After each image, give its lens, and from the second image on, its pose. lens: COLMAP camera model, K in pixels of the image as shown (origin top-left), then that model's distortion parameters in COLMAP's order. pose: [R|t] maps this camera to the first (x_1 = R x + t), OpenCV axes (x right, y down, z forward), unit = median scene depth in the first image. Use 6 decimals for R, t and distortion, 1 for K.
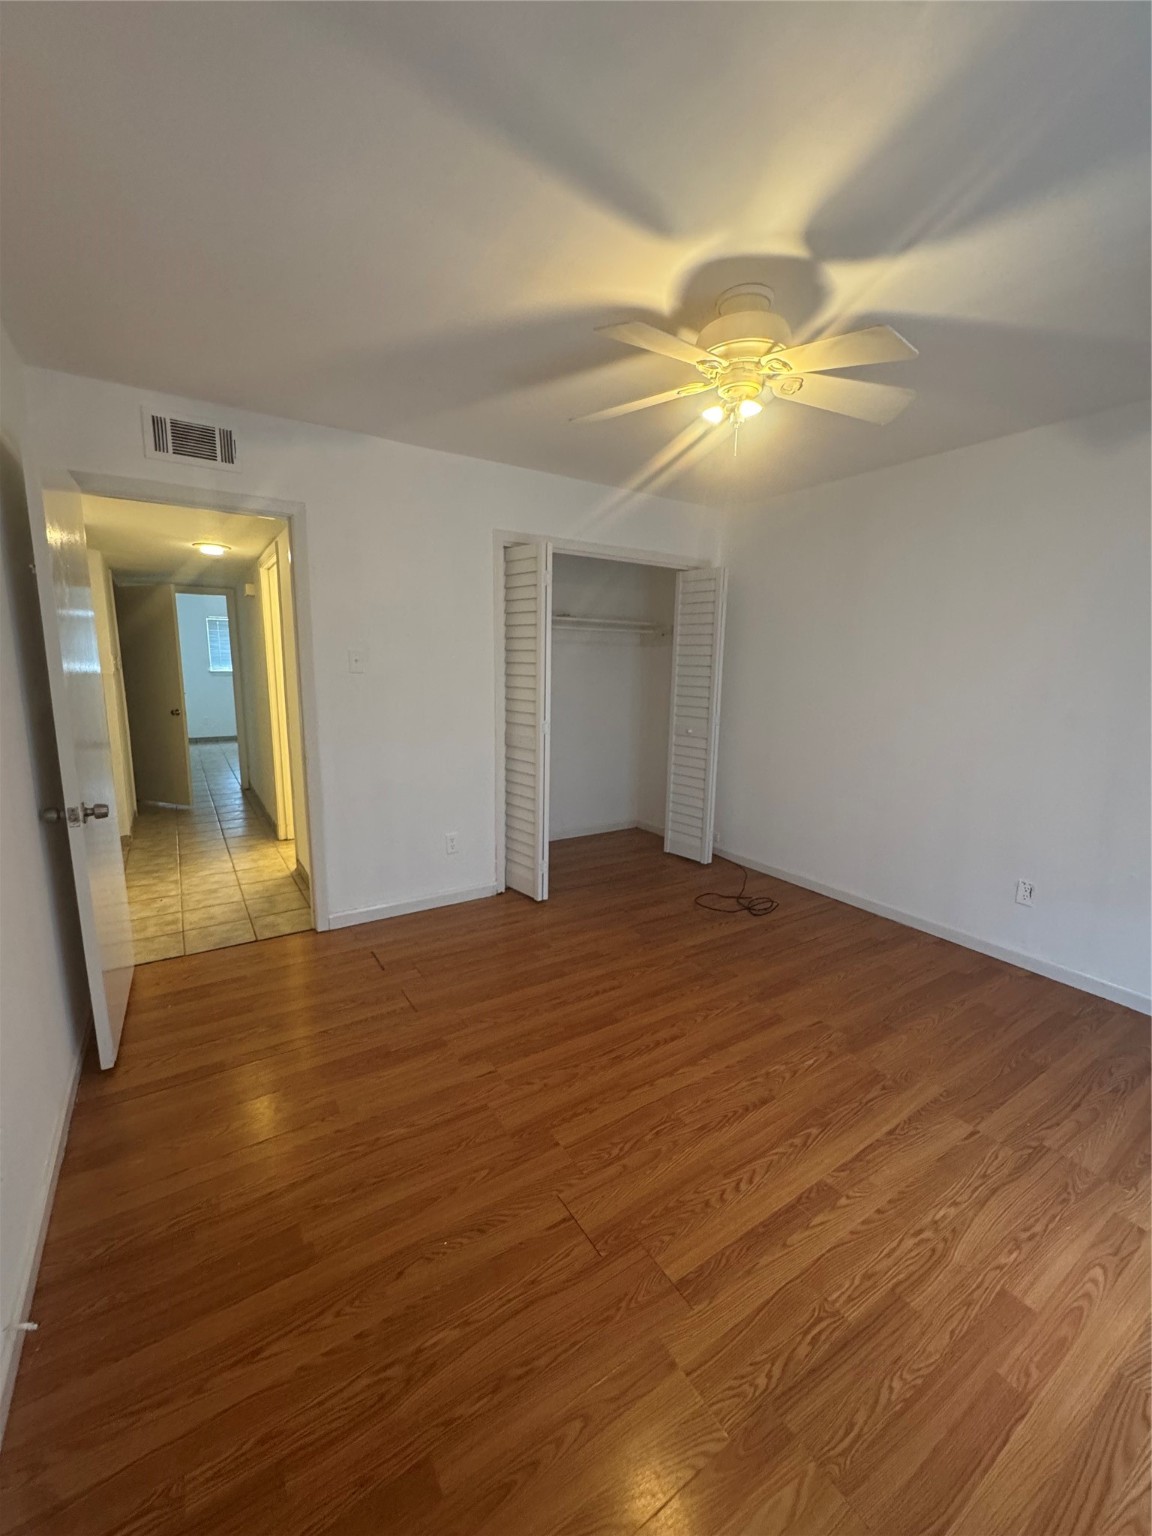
lens RADIAL K [[611.4, 0, 573.0], [0, 611.4, 768.4], [0, 0, 1]] dist [-0.002786, 0.000290]
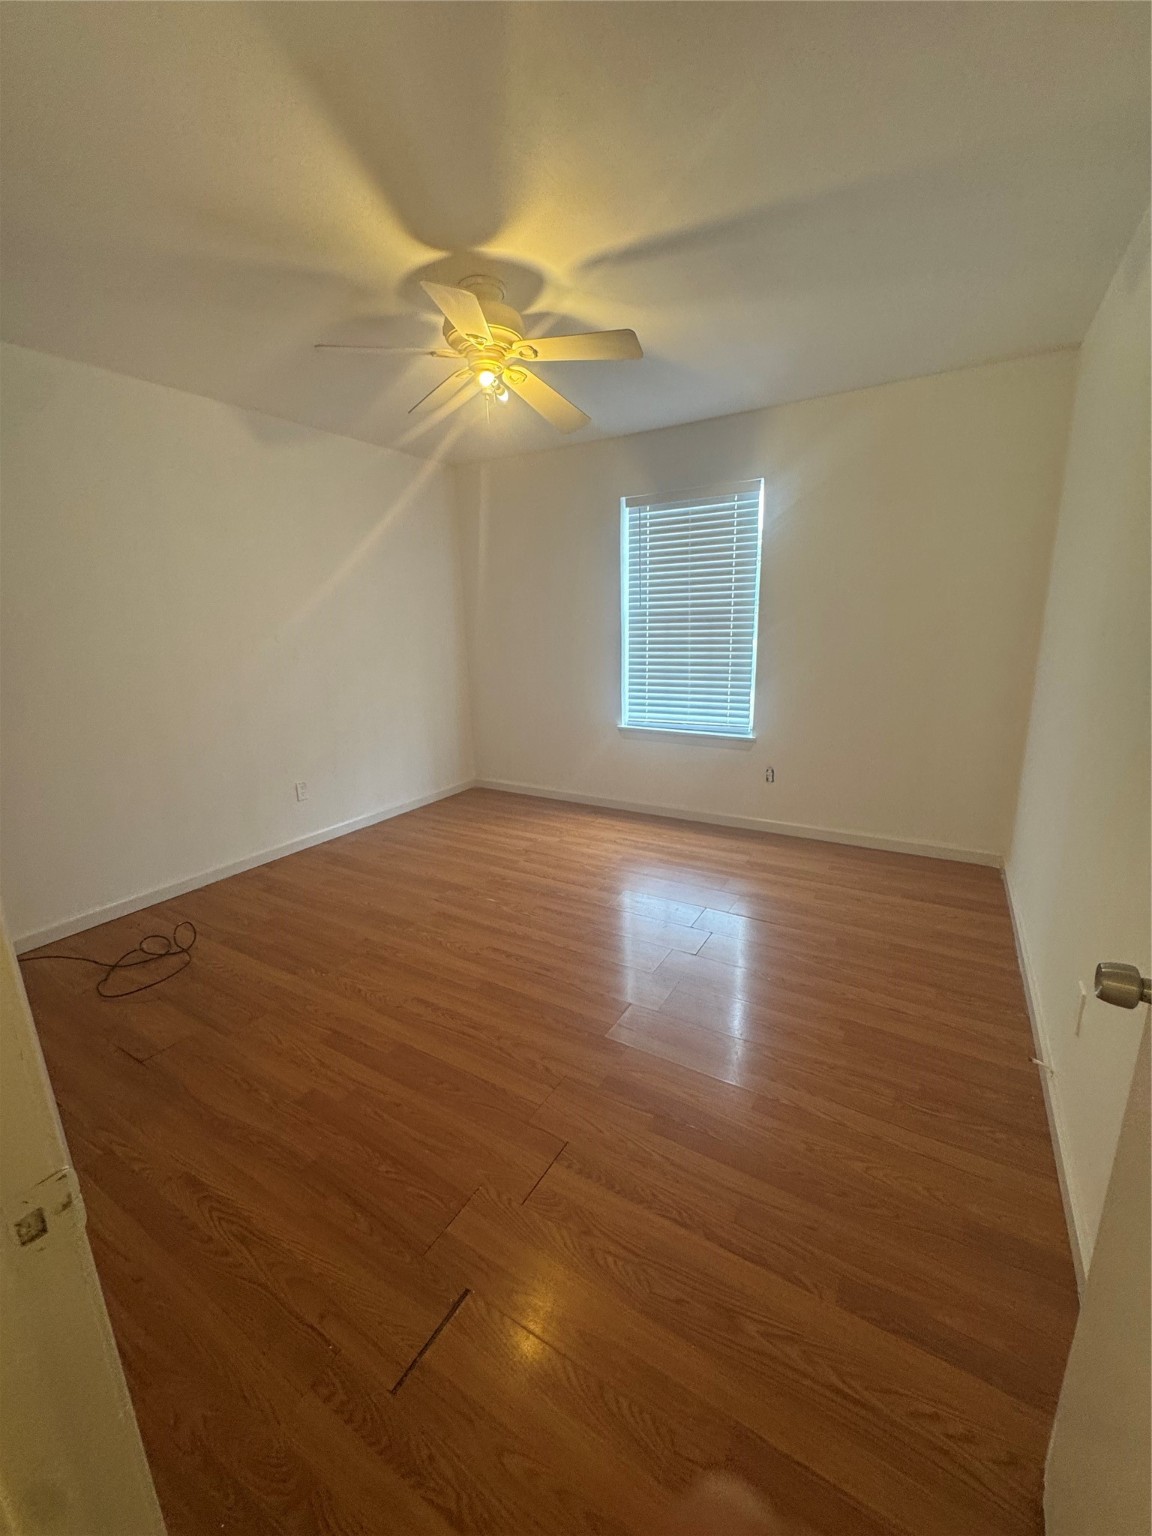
lens RADIAL K [[611.4, 0, 574.6], [0, 611.4, 766.5], [0, 0, 1]] dist [-0.002786, 0.000290]
pose [[-0.433364, -0.220530, 0.873821, -0.789250], [0.176358, 0.930100, 0.322197, -0.199413], [-0.883795, 0.293734, -0.364179, 1.181492]]
